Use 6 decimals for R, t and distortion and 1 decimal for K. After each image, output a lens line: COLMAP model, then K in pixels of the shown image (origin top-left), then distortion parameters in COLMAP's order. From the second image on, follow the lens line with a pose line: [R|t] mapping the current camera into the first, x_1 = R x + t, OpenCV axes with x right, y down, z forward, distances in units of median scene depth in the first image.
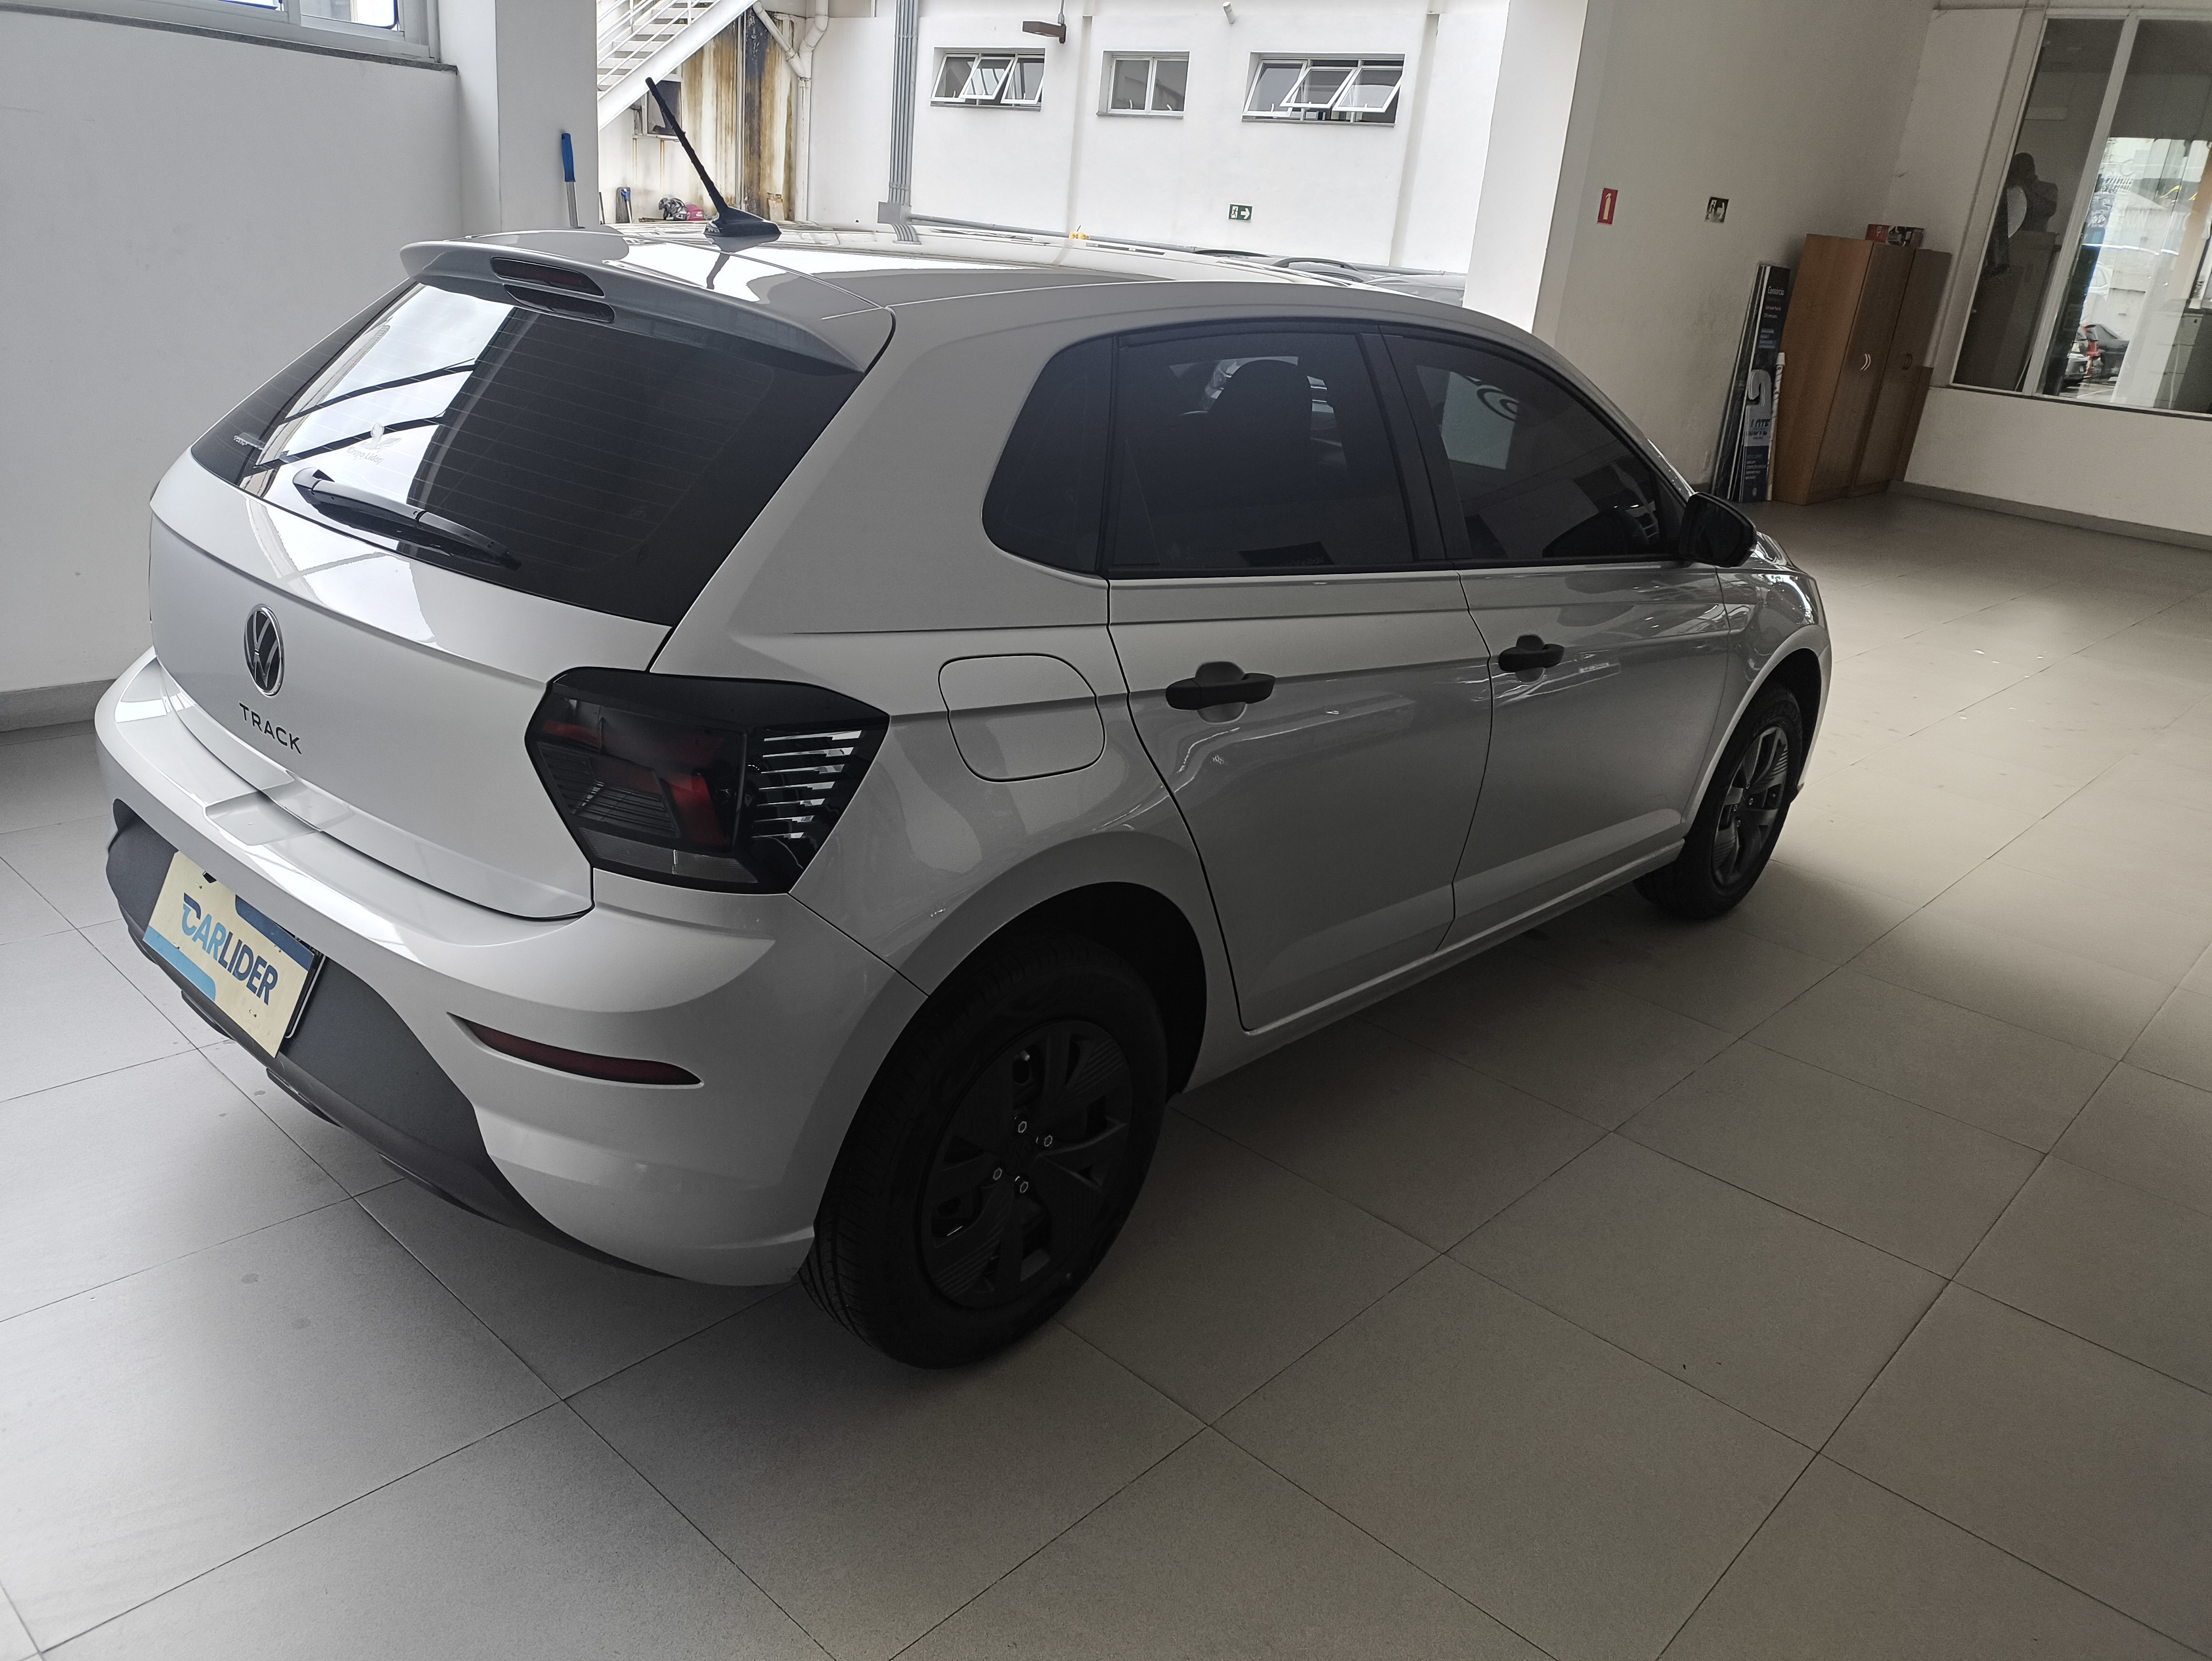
lens RADIAL K [[1658.0, 0, 1150.0], [0, 1658.0, 871.3], [0, 0, 1]] dist [-0.001823, -0.004012]
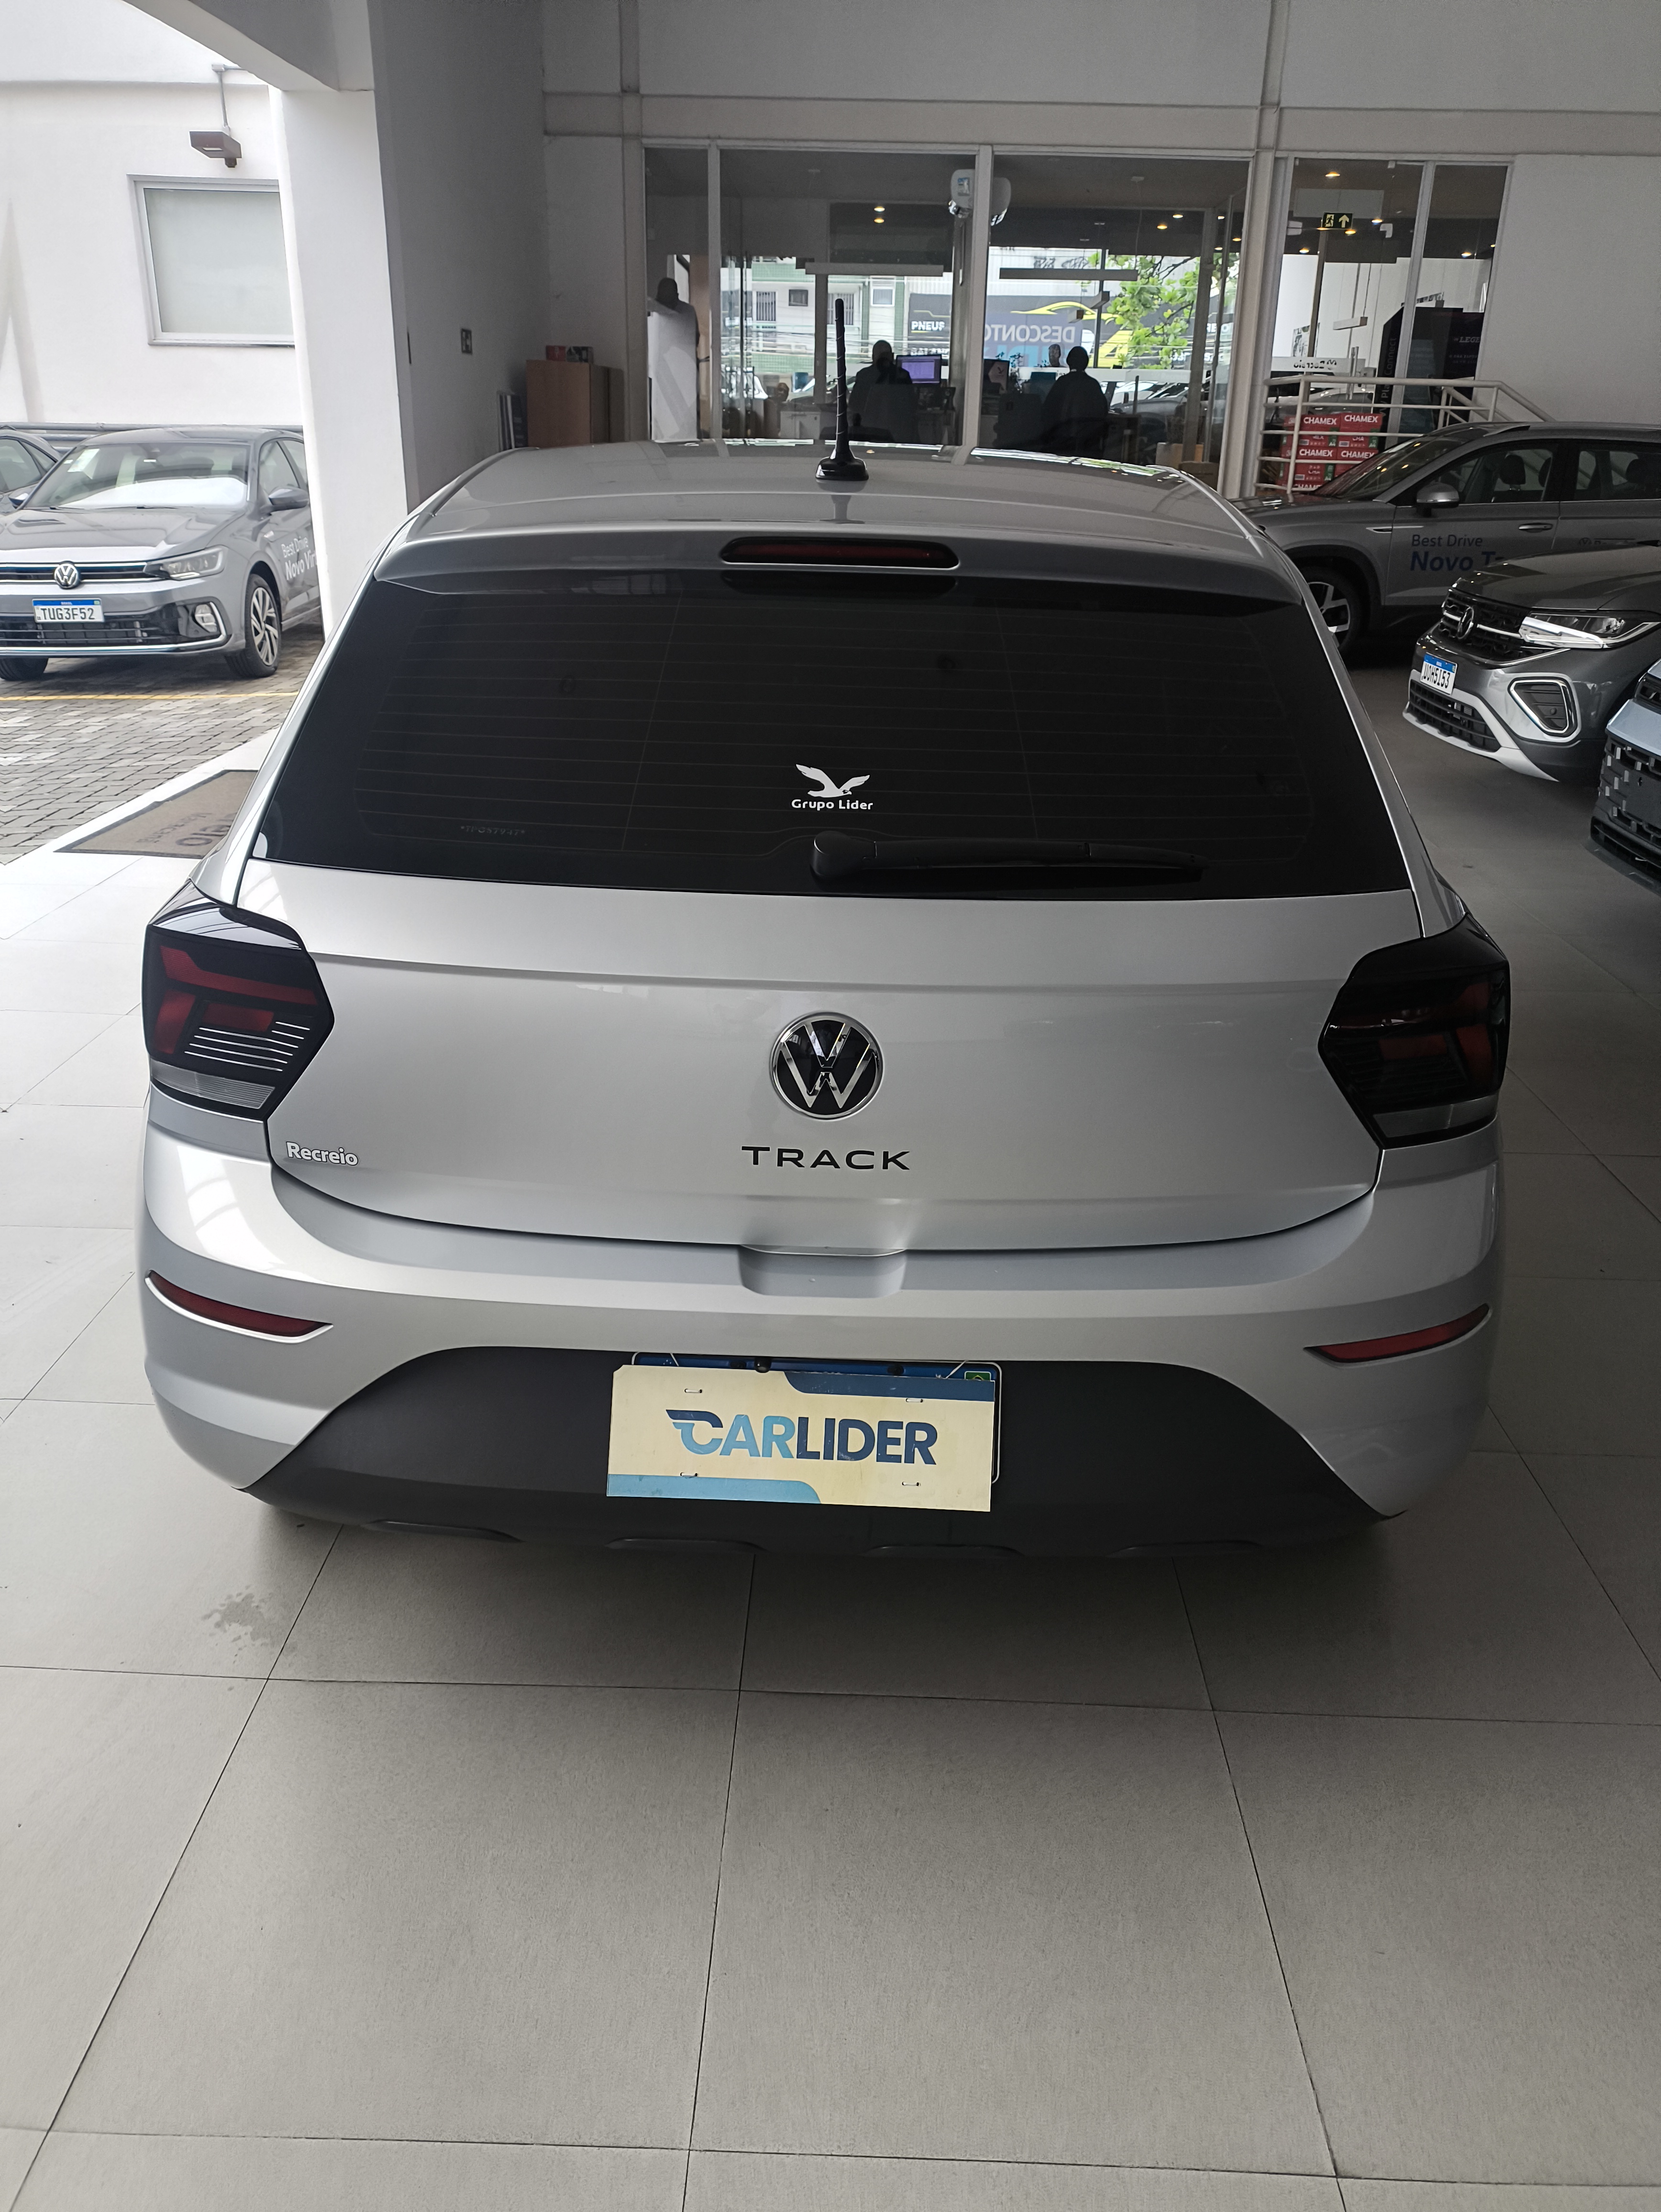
lens RADIAL K [[1555.4, 0, 830.5], [0, 1555.4, 1106.0], [0, 0, 1]] dist [0.149343, -0.183141]
pose [[0.744361, -0.329432, 0.580863, -0.919039], [0.282979, 0.943493, 0.172466, -0.232379], [-0.604856, 0.035995, 0.795521, 0.358445]]
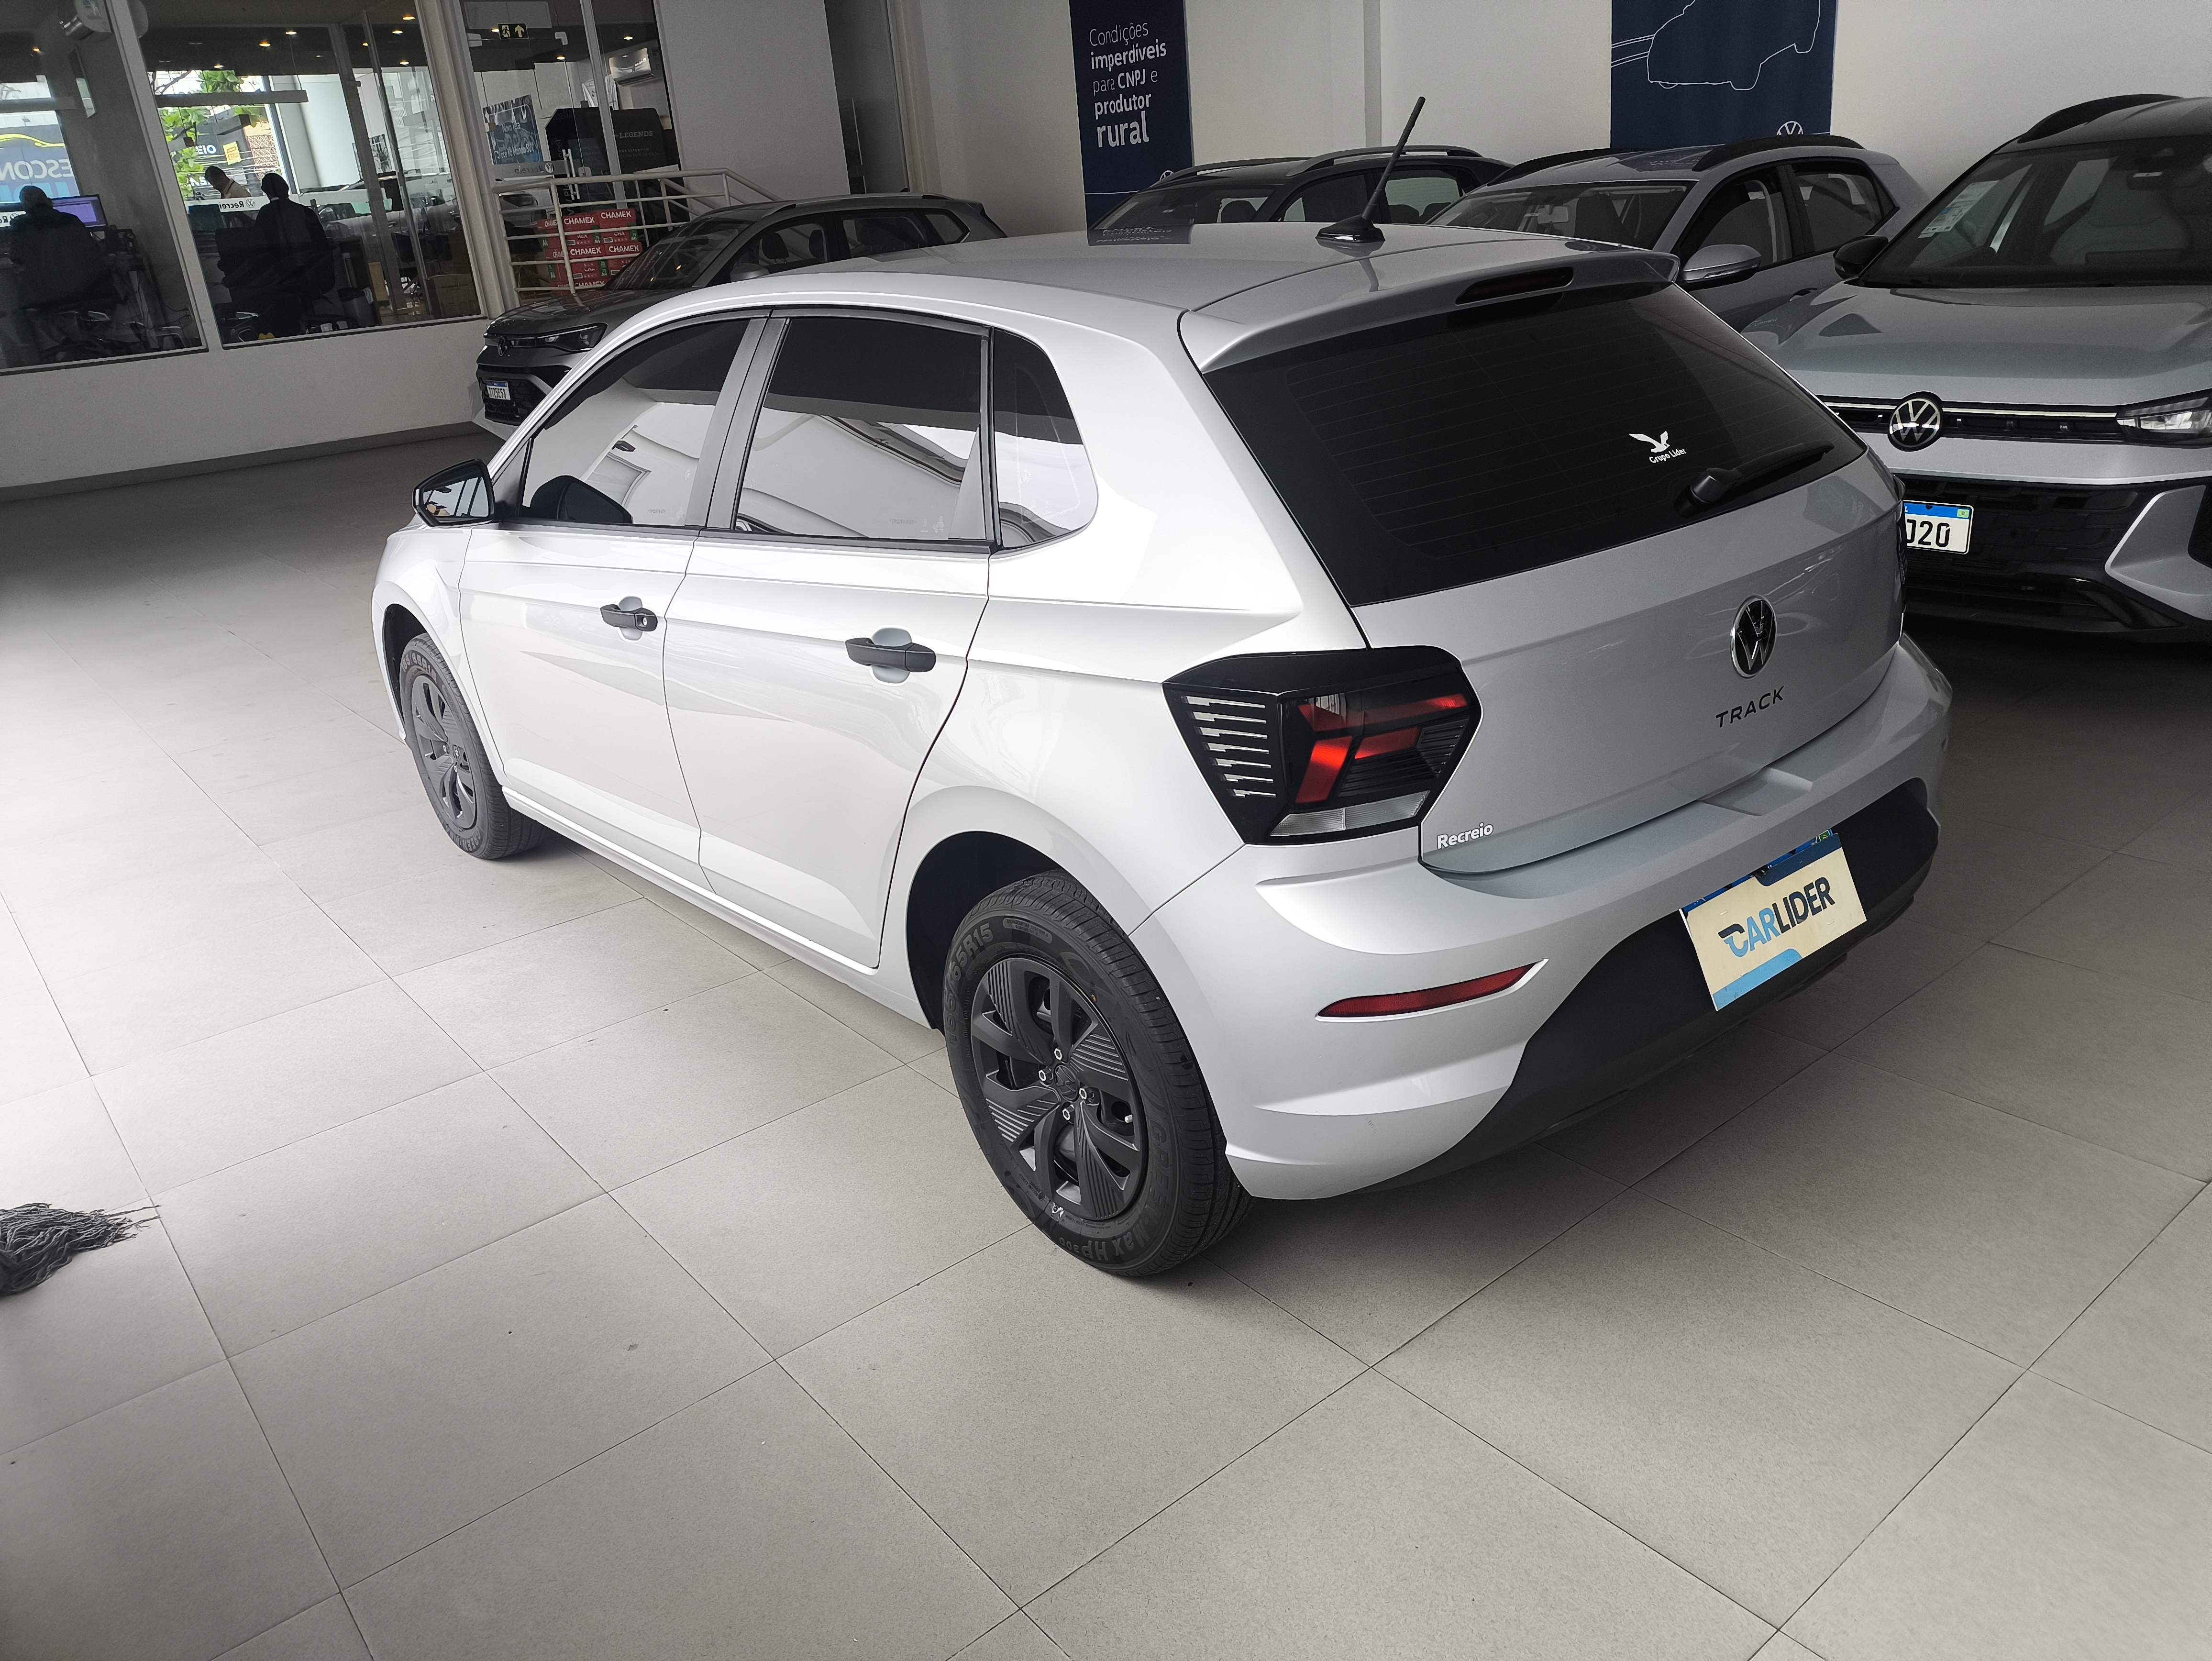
lens RADIAL K [[1622.6, 0, 1106.0], [0, 1622.6, 830.5], [0, 0, 1]] dist [0.005196, 0.007152]
pose [[0.148951, -0.463712, 0.873376, -1.490795], [0.449052, 0.818625, 0.358058, -0.567397], [-0.881003, 0.338858, 0.330166, 0.990182]]
